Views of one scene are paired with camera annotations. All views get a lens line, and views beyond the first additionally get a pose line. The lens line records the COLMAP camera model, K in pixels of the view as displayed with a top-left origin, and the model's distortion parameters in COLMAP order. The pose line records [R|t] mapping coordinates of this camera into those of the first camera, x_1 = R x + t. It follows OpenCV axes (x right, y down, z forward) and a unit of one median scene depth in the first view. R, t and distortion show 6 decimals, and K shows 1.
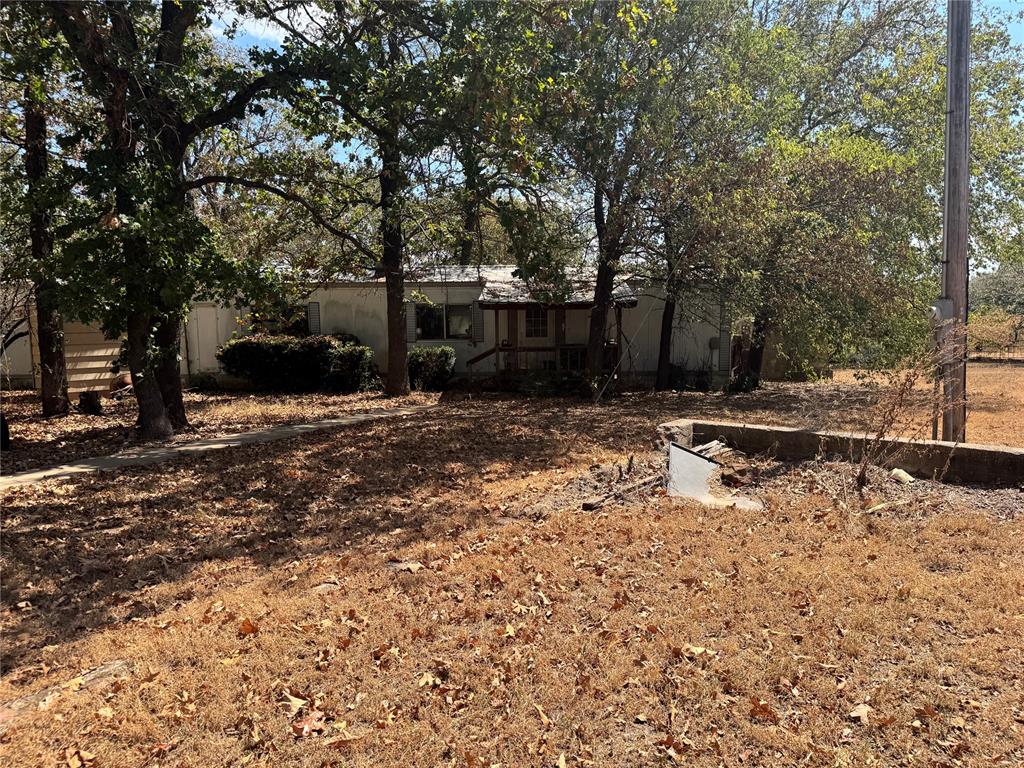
lens RADIAL K [[702.3, 0, 511.9], [0, 702.3, 386.0], [0, 0, 1]] dist [0.044003, -0.080760]
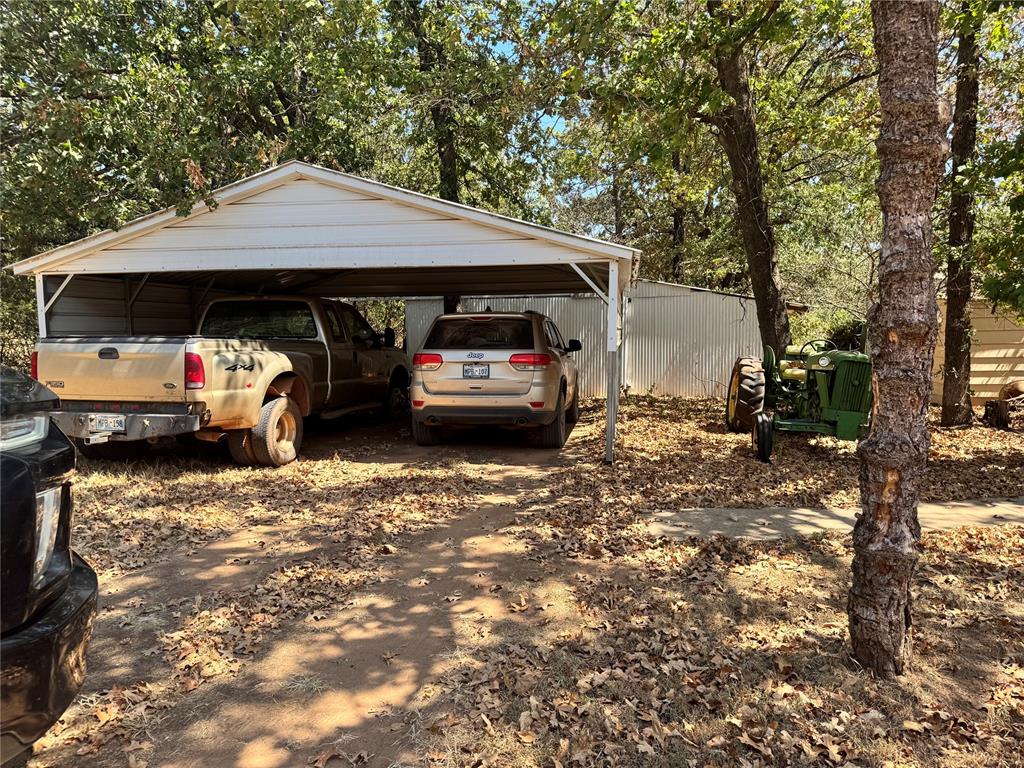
lens RADIAL K [[702.3, 0, 509.5], [0, 702.3, 385.6], [0, 0, 1]] dist [0.044003, -0.080760]
pose [[0.475953, 0.068603, -0.876791, -0.099908], [-0.065888, 0.996933, 0.042236, -0.005314], [0.876999, 0.037668, 0.479014, 0.060899]]
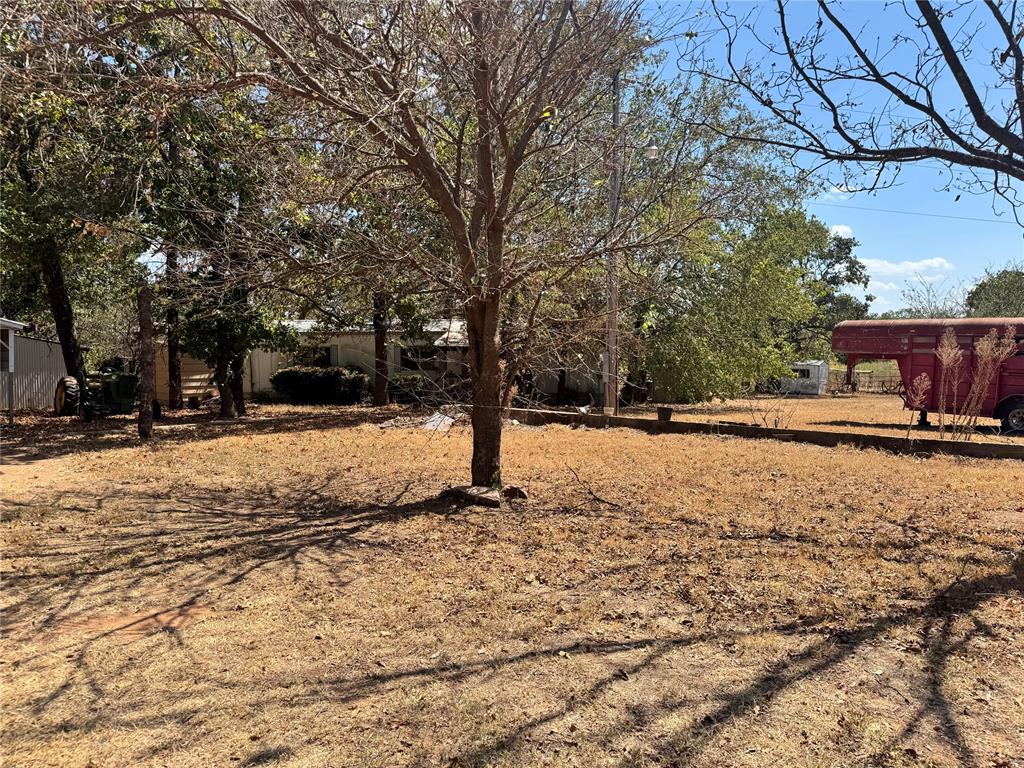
lens RADIAL K [[702.3, 0, 508.7], [0, 702.3, 383.2], [0, 0, 1]] dist [0.044003, -0.080760]
pose [[0.995524, 0.010484, -0.093926, 0.251701], [-0.015212, 0.998645, -0.049764, 0.034782], [0.093277, 0.050970, 0.994335, -0.491746]]
